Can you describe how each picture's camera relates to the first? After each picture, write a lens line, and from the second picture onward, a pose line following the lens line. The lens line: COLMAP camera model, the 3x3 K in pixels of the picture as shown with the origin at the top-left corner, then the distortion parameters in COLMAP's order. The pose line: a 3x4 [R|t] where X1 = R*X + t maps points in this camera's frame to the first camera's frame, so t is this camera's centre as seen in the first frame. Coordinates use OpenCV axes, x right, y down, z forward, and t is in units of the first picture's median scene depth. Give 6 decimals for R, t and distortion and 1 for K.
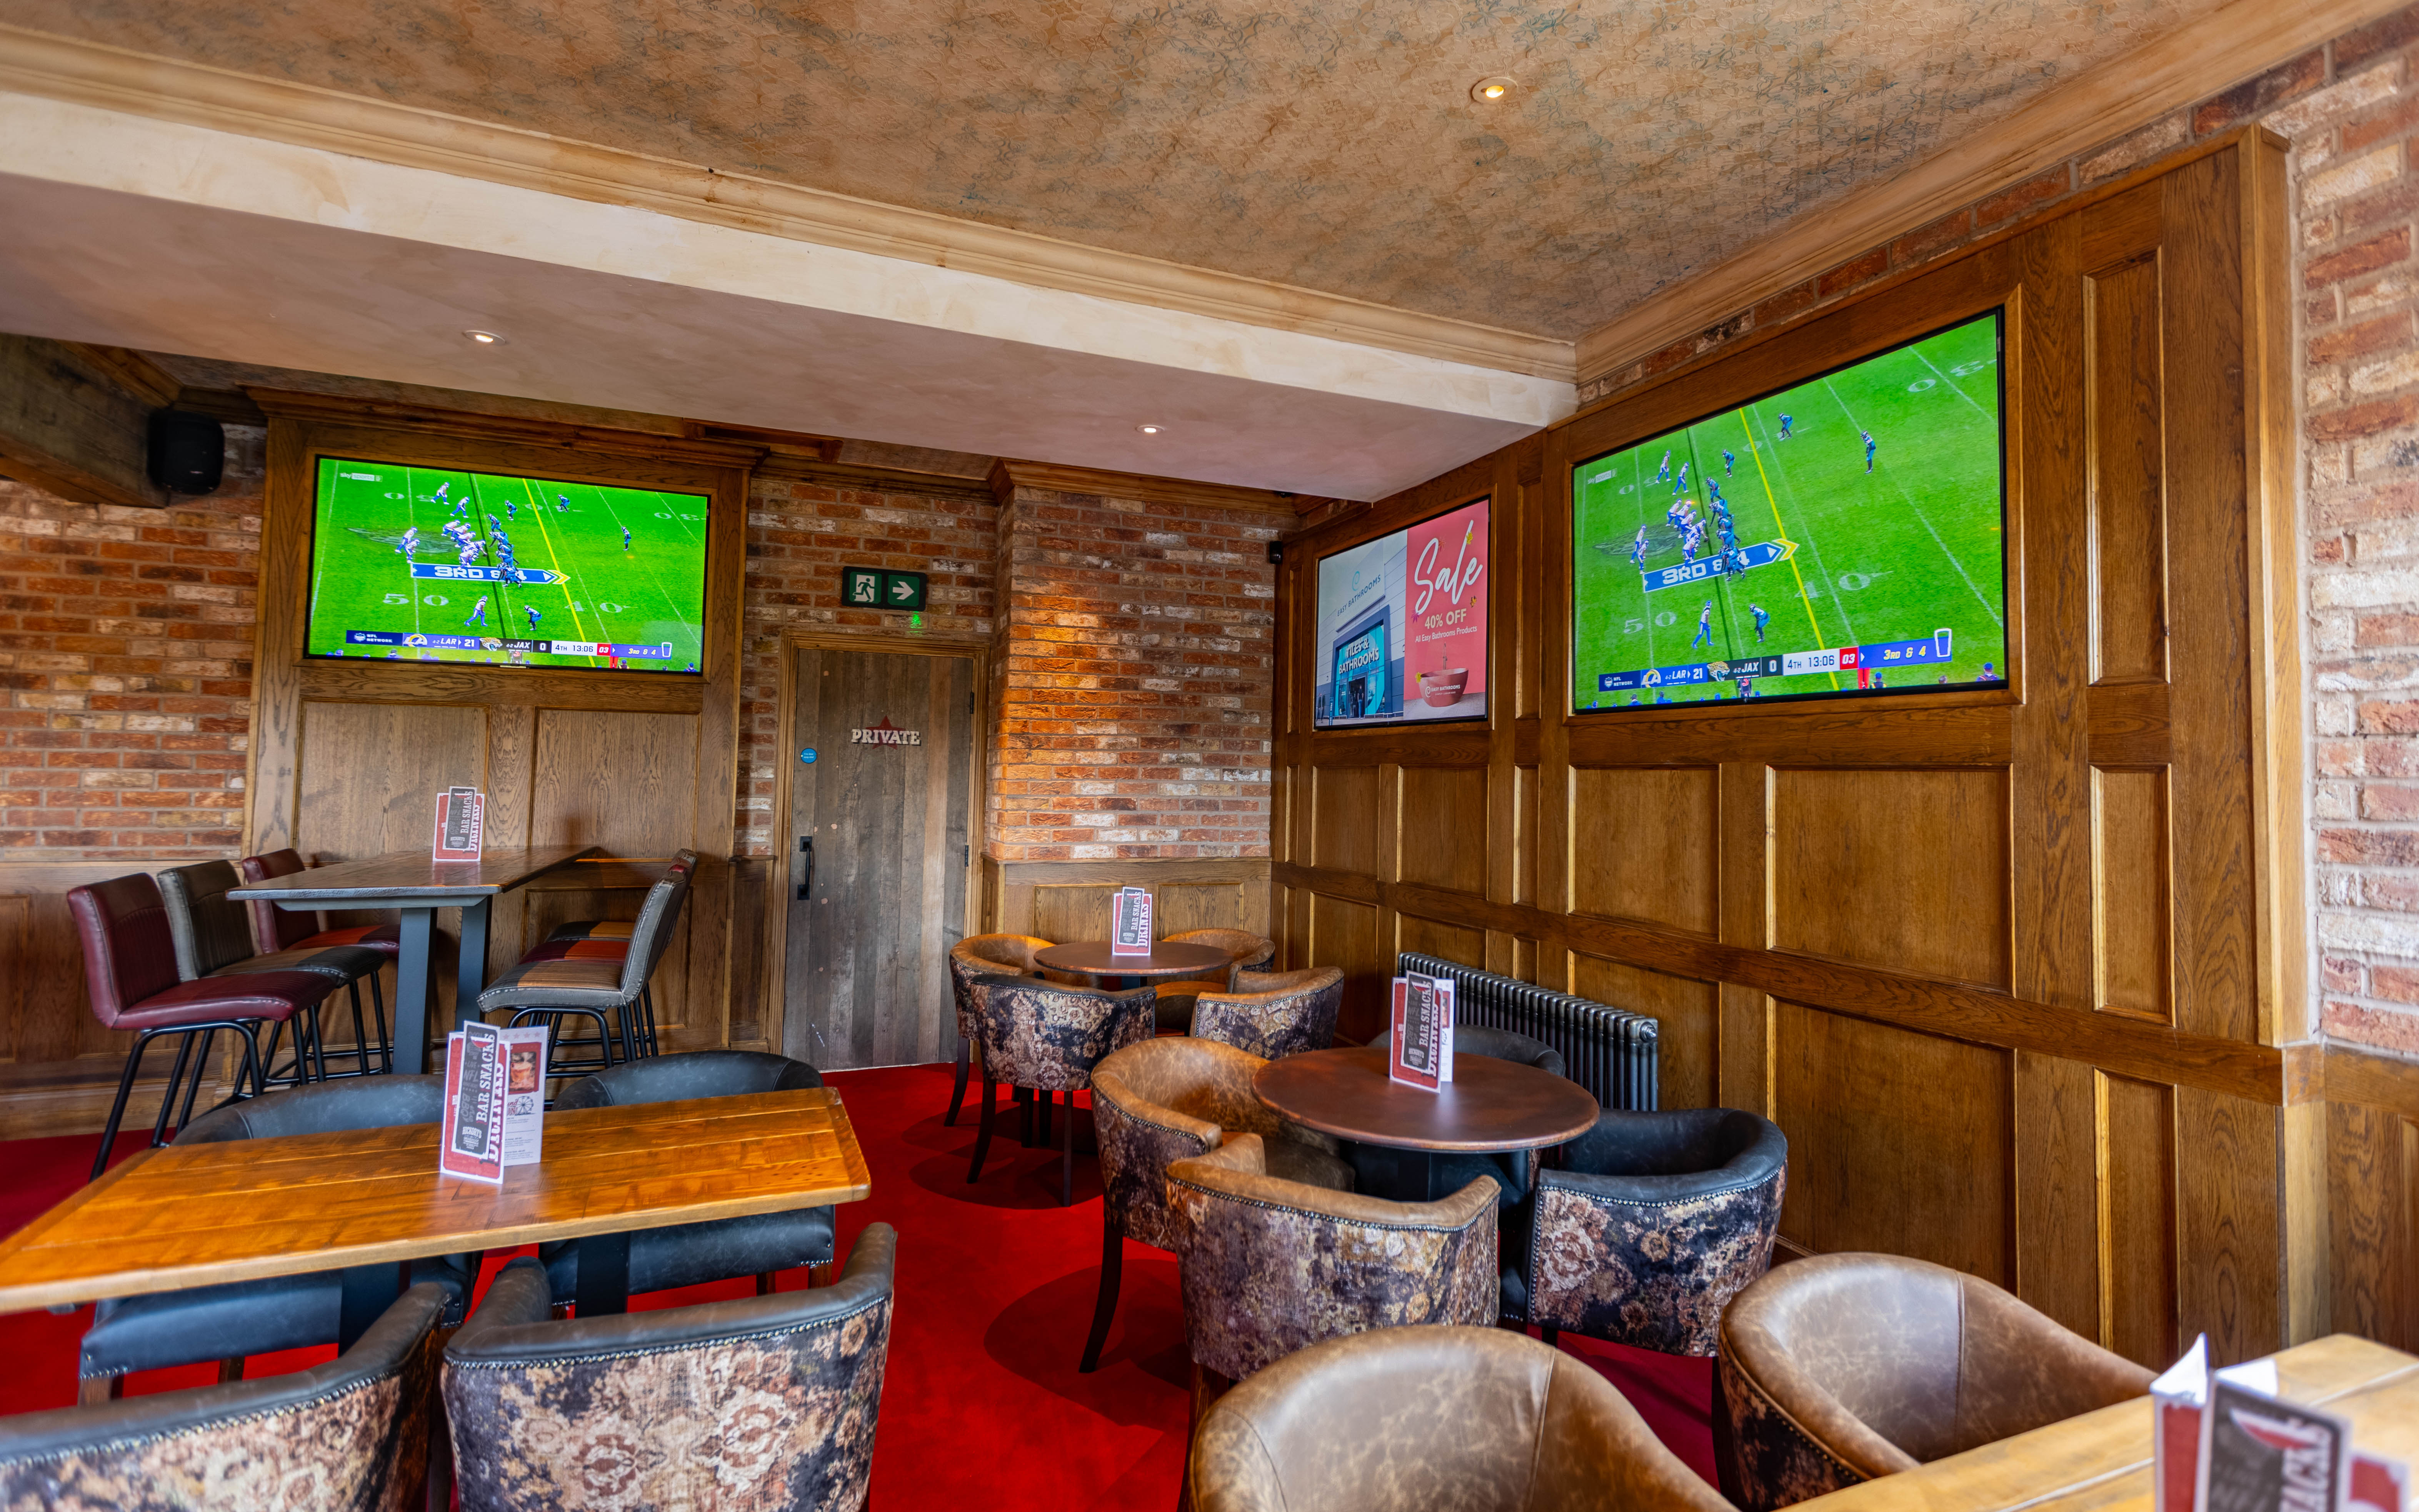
lens RADIAL K [[1151.9, 0, 1200.0], [0, 1151.9, 741.1], [0, 0, 1]] dist [0.003376, 0.001440]
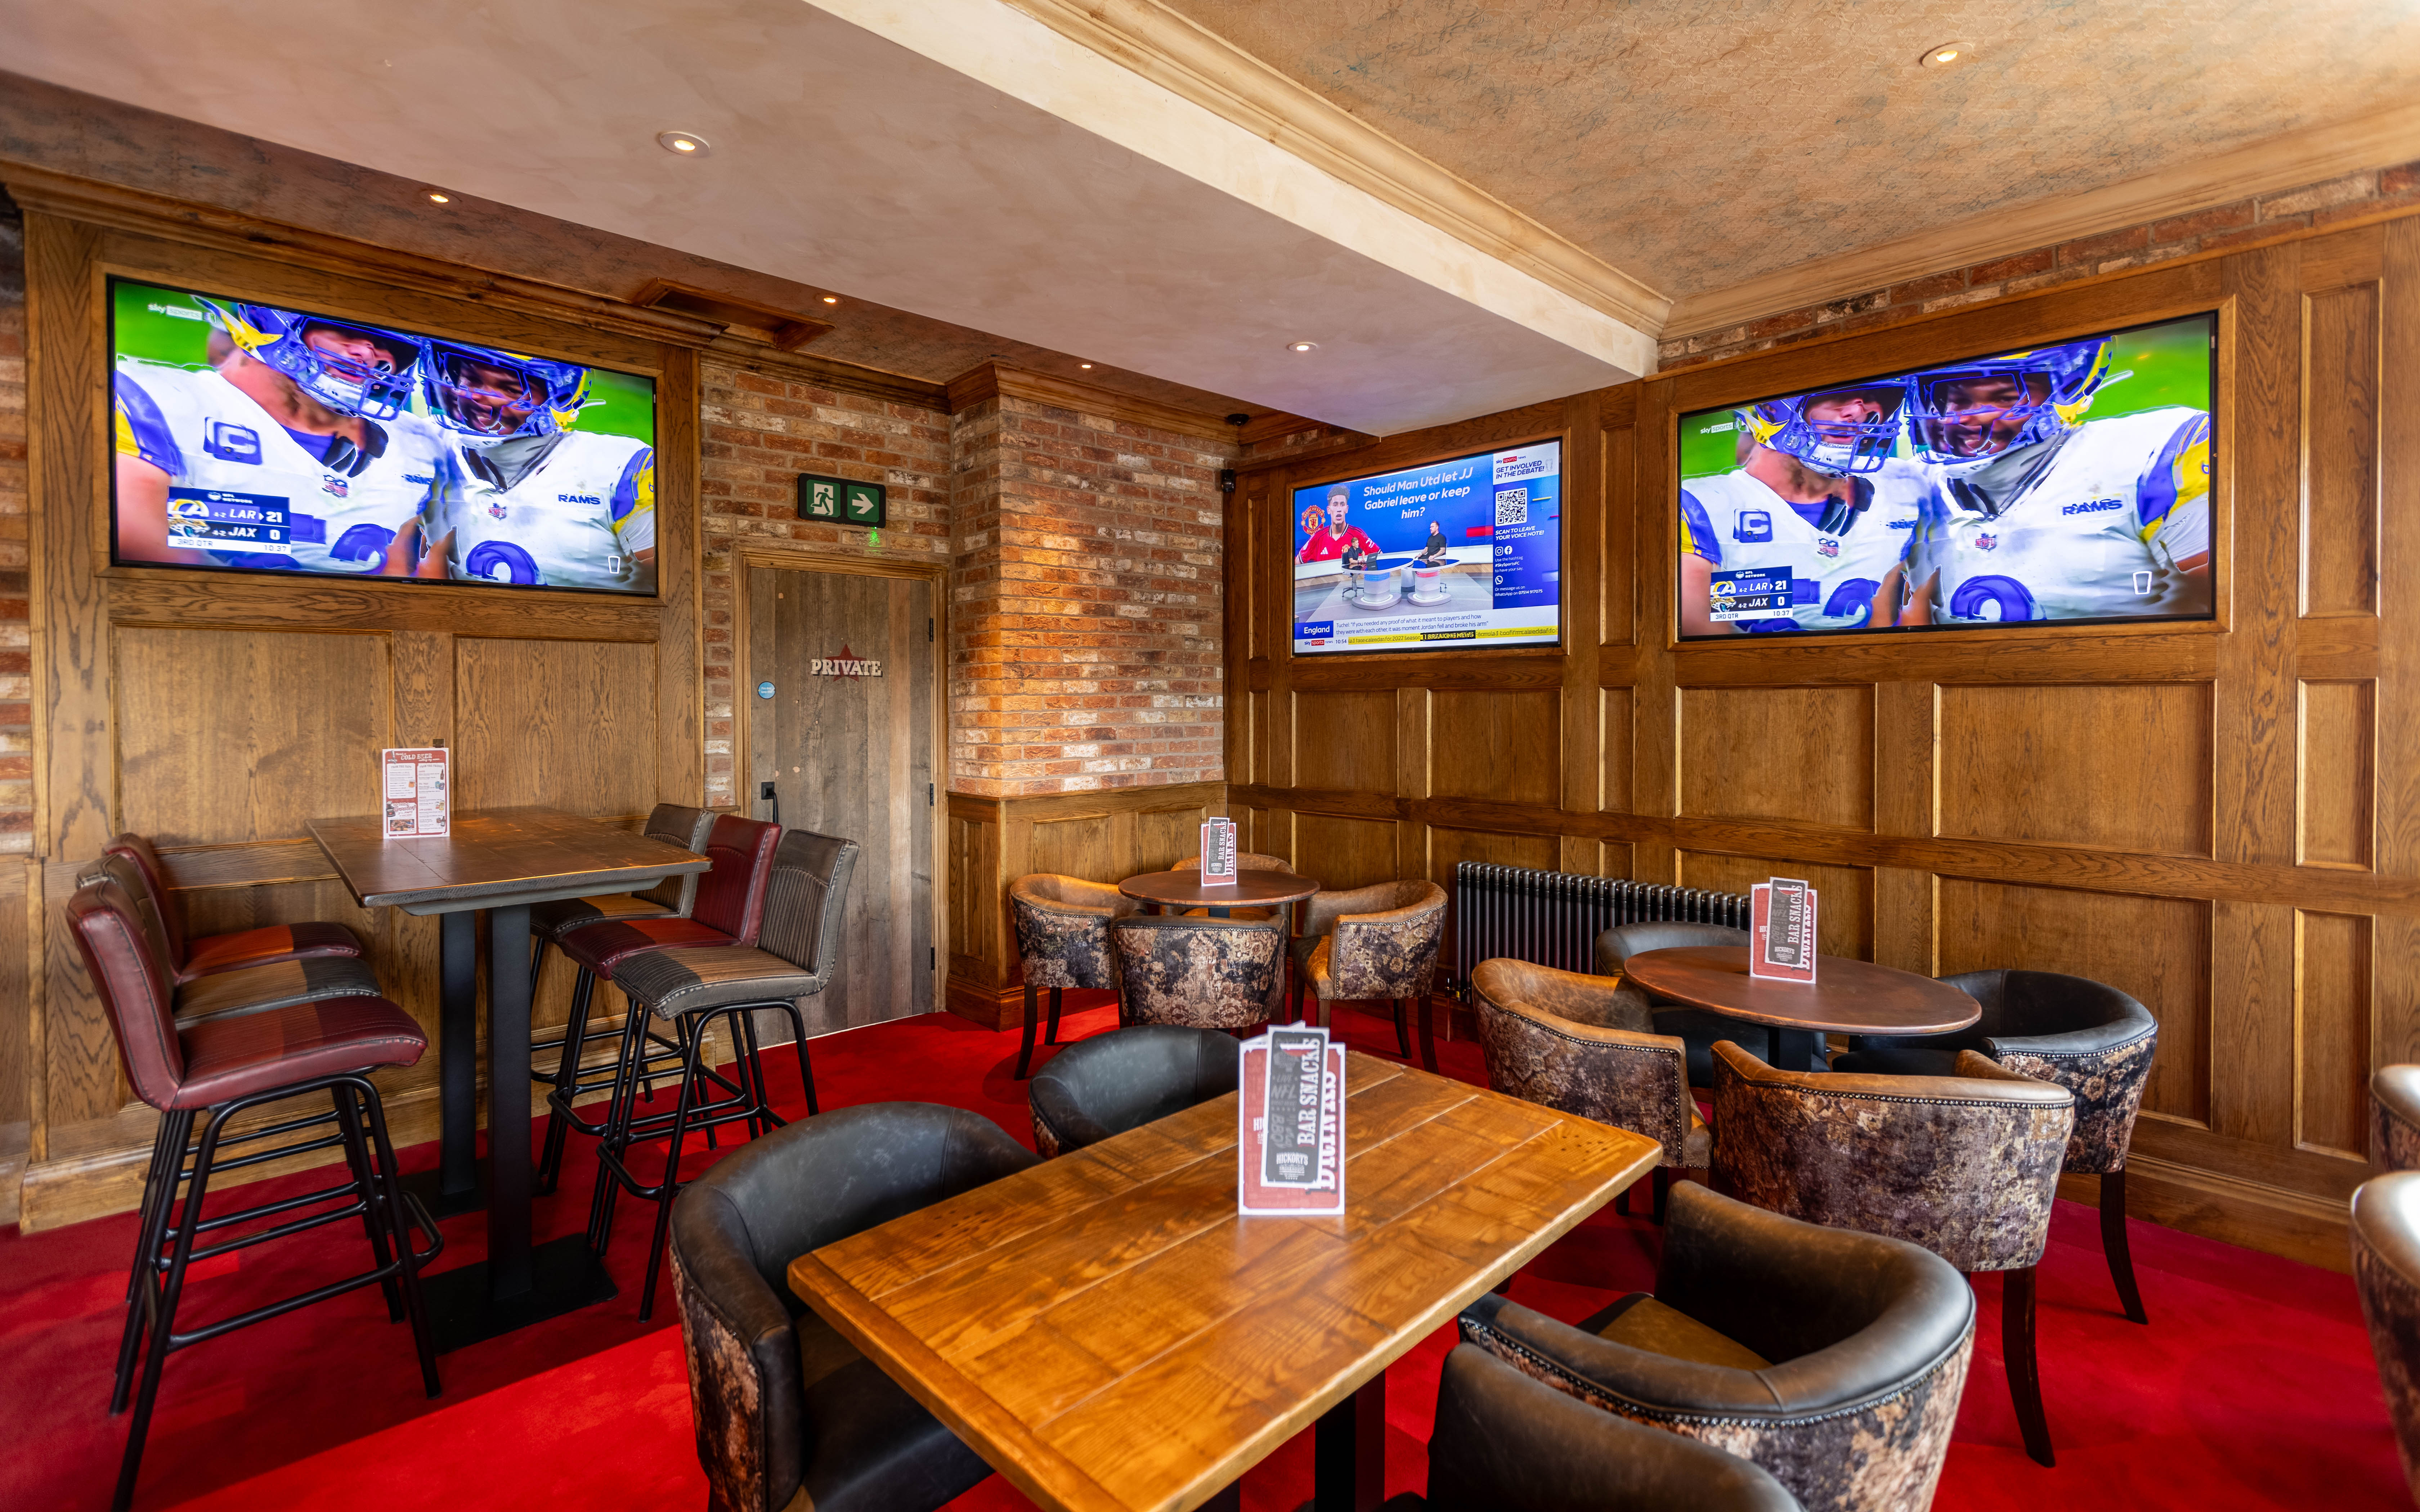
lens RADIAL K [[1090.5, 0, 1200.4], [0, 1090.5, 737.2], [0, 0, 1]] dist [0.006488, -0.002300]
pose [[0.936646, -0.033450, 0.348677, -0.465364], [0.010583, 0.997678, 0.067282, -0.005951], [-0.350118, -0.059330, 0.934825, 0.156043]]
